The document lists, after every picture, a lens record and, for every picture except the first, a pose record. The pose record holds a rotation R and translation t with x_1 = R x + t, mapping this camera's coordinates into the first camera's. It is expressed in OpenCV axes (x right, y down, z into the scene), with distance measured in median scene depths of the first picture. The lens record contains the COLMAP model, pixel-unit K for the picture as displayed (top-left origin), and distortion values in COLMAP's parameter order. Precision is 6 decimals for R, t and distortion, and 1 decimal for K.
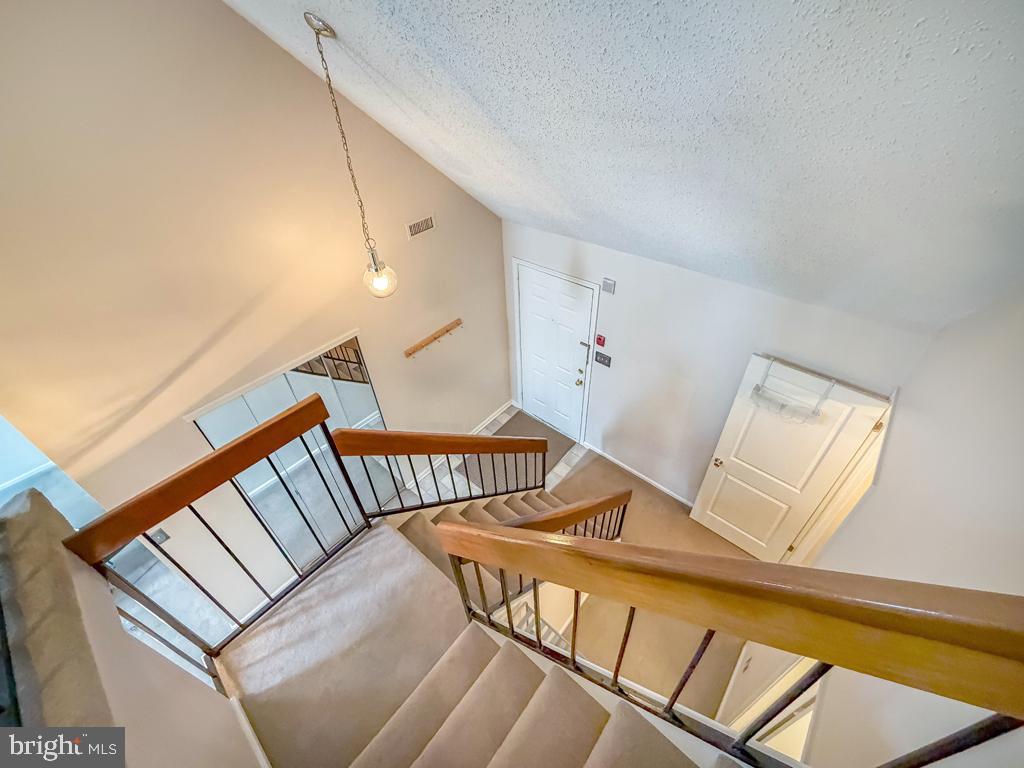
lens RADIAL K [[421.3, 0, 532.5], [0, 421.3, 368.0], [0, 0, 1]] dist [0.001744, 0.000147]
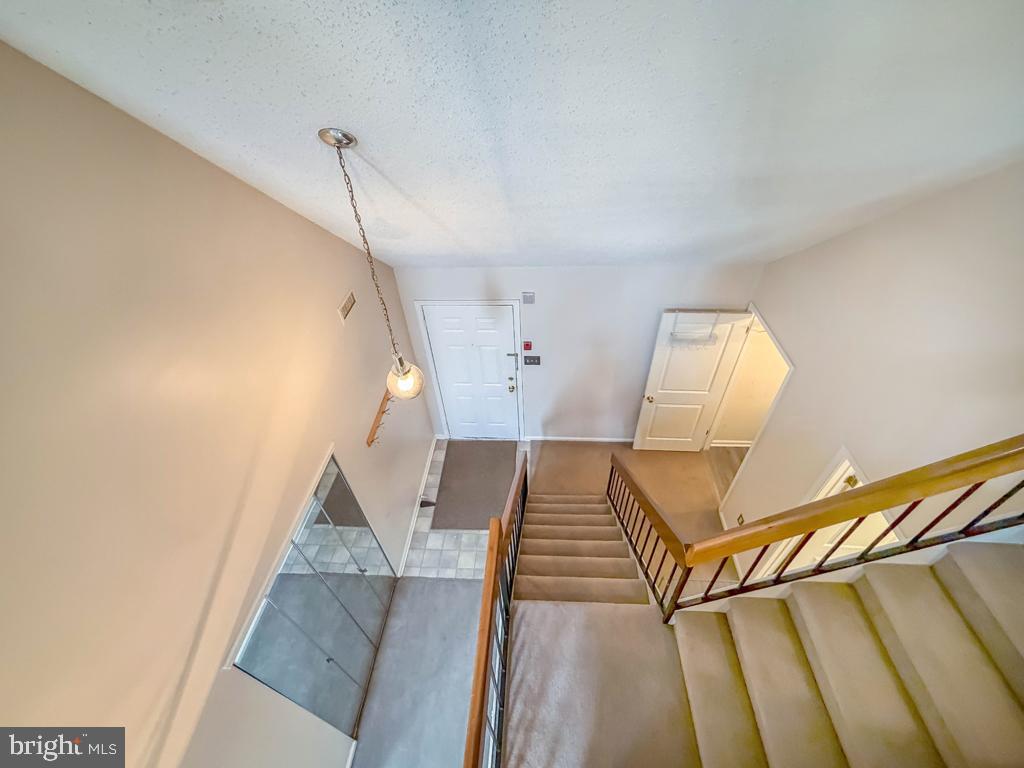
lens RADIAL K [[414.2, 0, 527.3], [0, 414.2, 354.2], [0, 0, 1]] dist [-0.000563, -0.000154]
pose [[0.794915, -0.388862, 0.465721, -0.372311], [0.384122, 0.916730, 0.109801, -0.174675], [-0.469638, 0.091611, 0.878093, 0.059972]]
